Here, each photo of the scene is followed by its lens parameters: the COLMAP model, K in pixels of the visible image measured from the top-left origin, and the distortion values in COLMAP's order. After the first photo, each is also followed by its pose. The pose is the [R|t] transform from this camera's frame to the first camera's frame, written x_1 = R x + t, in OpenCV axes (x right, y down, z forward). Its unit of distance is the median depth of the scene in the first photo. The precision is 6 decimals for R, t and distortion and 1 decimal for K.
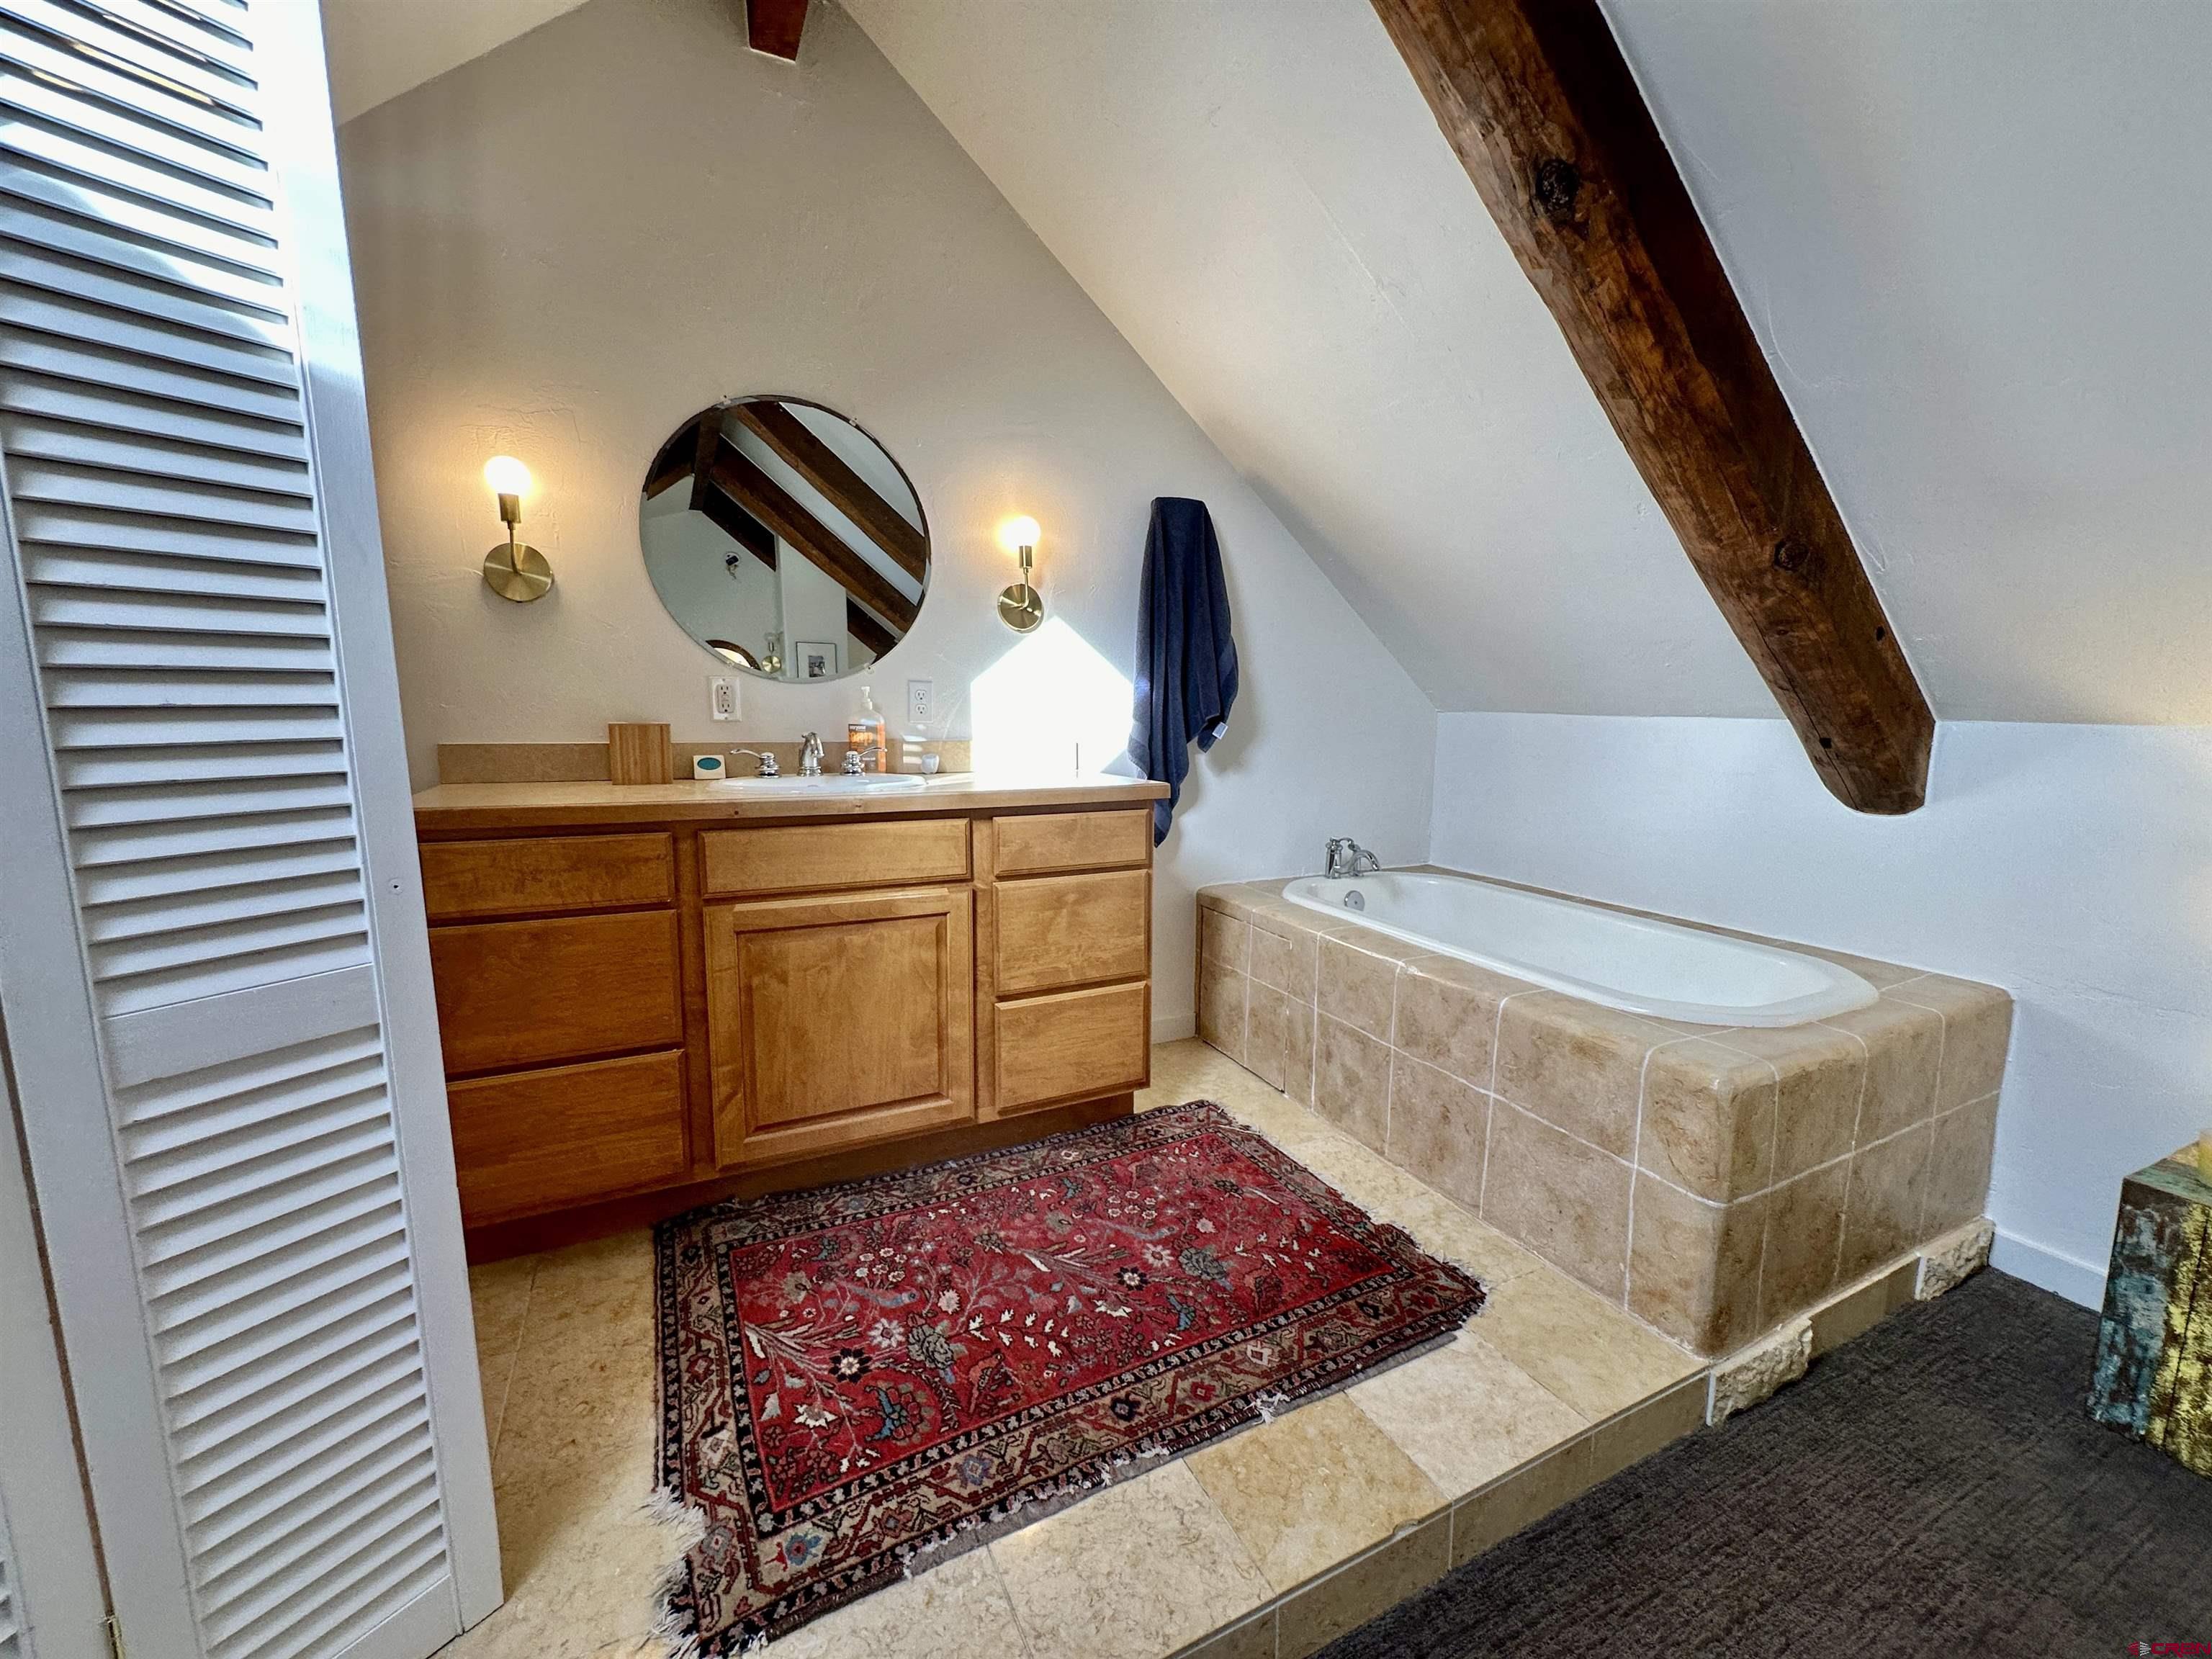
lens RADIAL K [[887.3, 0, 1106.0], [0, 887.3, 829.5], [0, 0, 1]] dist [-0.000094, 0.000381]
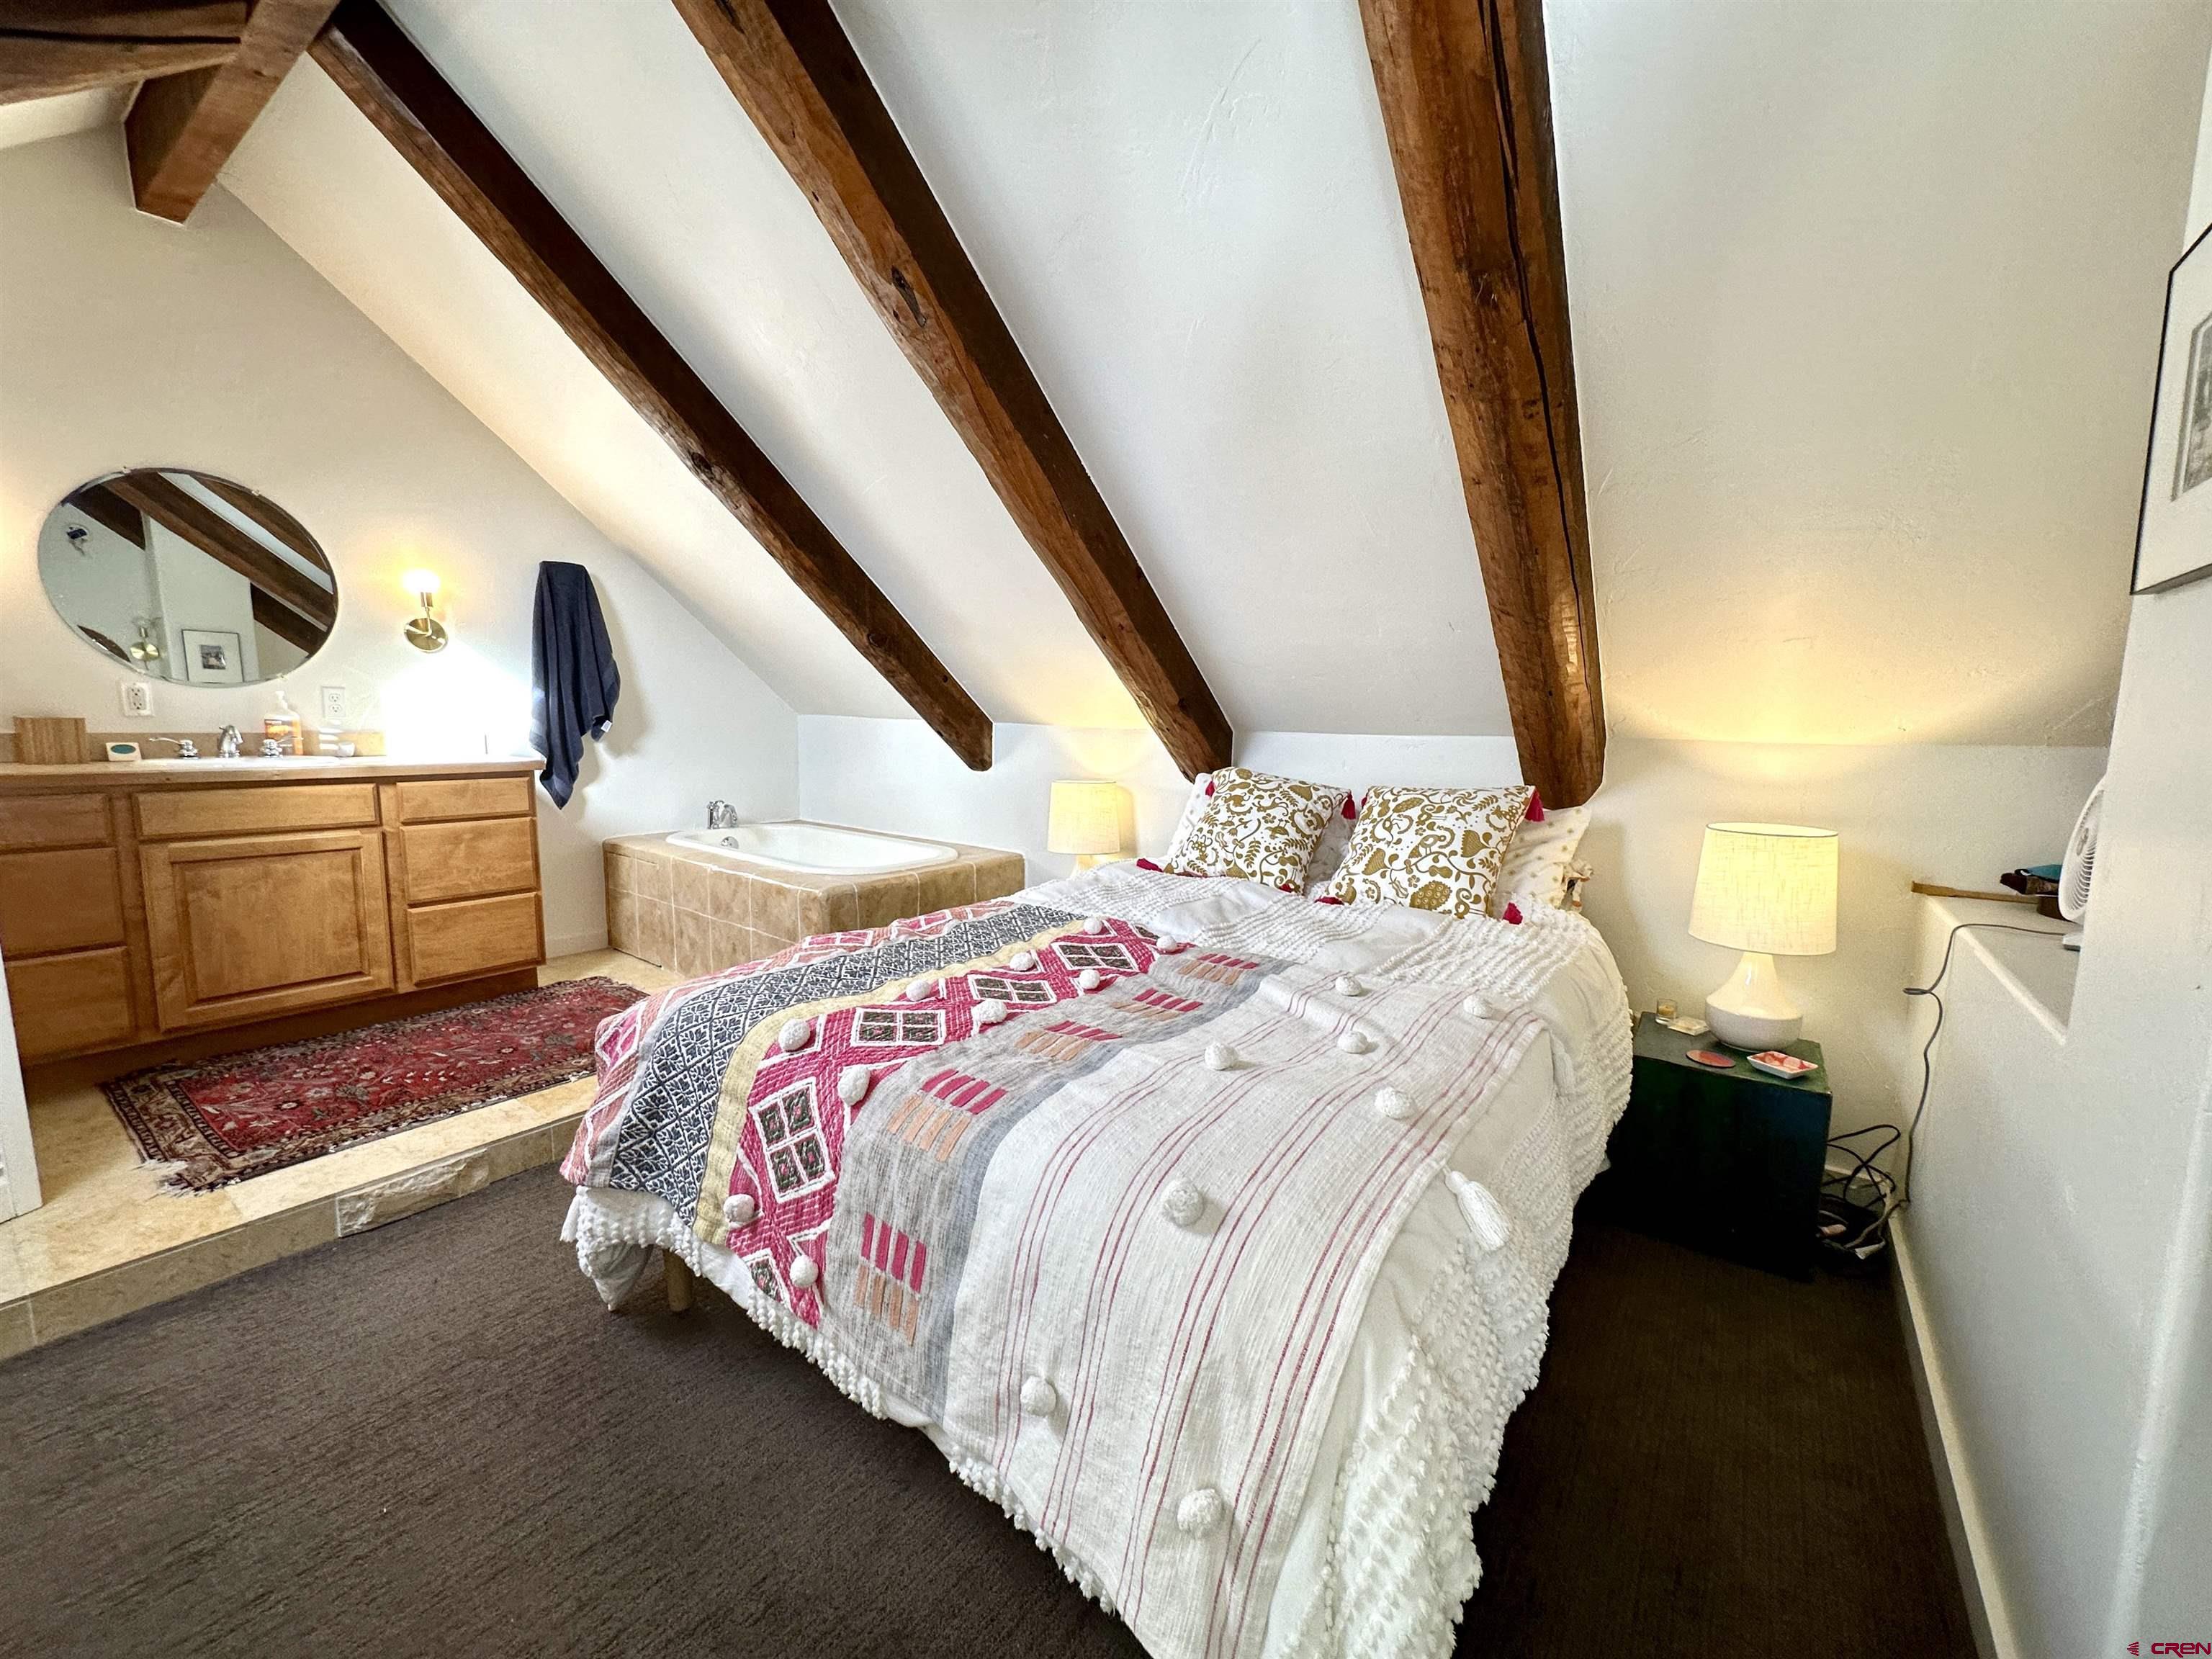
lens RADIAL K [[887.3, 0, 1106.0], [0, 887.3, 829.5], [0, 0, 1]] dist [-0.000094, 0.000381]
pose [[0.888033, -0.048236, 0.457242, 0.239205], [0.047472, 0.998786, 0.013167, 0.098861], [-0.457322, 0.010014, 0.889245, -0.847139]]
